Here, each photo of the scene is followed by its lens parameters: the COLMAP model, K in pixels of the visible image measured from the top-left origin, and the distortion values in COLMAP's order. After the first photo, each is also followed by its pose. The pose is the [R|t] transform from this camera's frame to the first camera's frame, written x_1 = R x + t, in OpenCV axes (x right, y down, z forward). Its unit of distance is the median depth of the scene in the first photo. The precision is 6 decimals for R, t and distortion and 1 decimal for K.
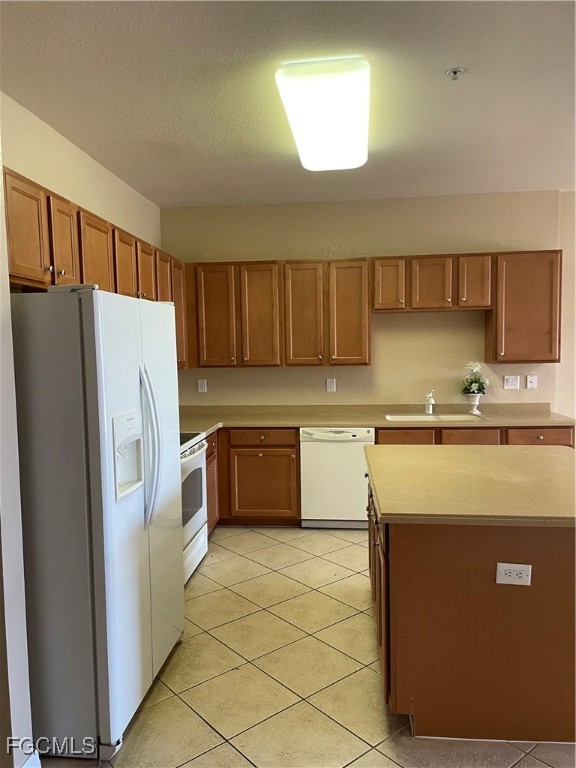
lens RADIAL K [[580.2, 0, 288.6], [0, 580.2, 387.8], [0, 0, 1]] dist [0.070175, -0.081267]
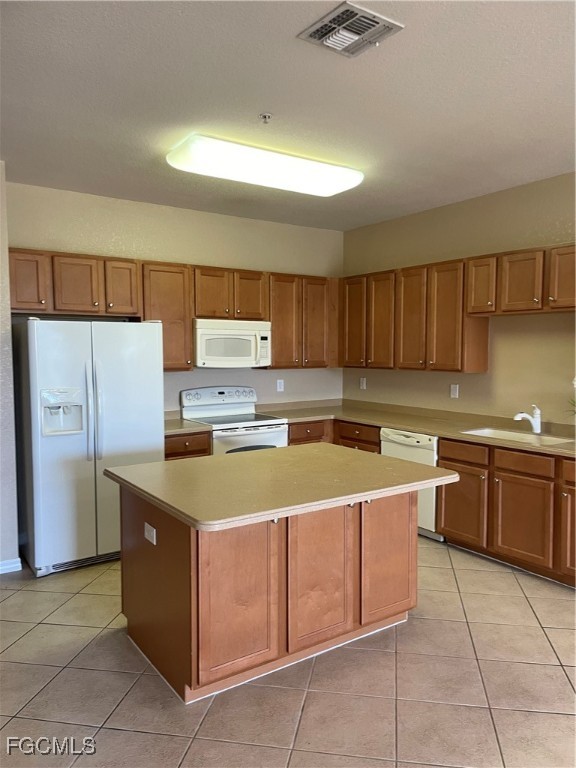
lens RADIAL K [[580.2, 0, 288.9], [0, 580.2, 385.3], [0, 0, 1]] dist [0.070175, -0.081267]
pose [[0.647826, 0.066360, -0.758893, 0.685571], [-0.064815, 0.997388, 0.031886, -0.029824], [0.759026, 0.028531, 0.650435, 0.172974]]
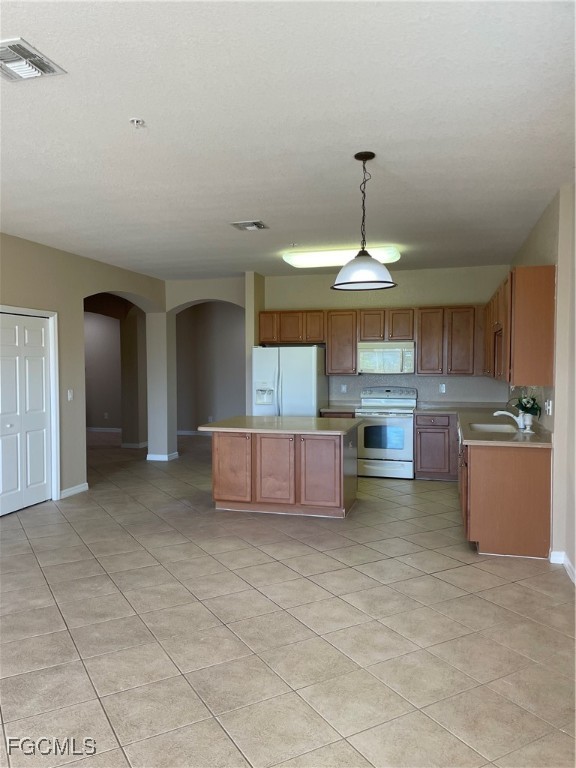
lens RADIAL K [[580.2, 0, 288.2], [0, 580.2, 384.1], [0, 0, 1]] dist [0.070175, -0.081267]
pose [[-0.183412, 0.054861, -0.981504, 1.440257], [-0.064623, 0.995609, 0.067725, -0.084622], [0.980910, 0.075849, -0.179062, 0.817308]]
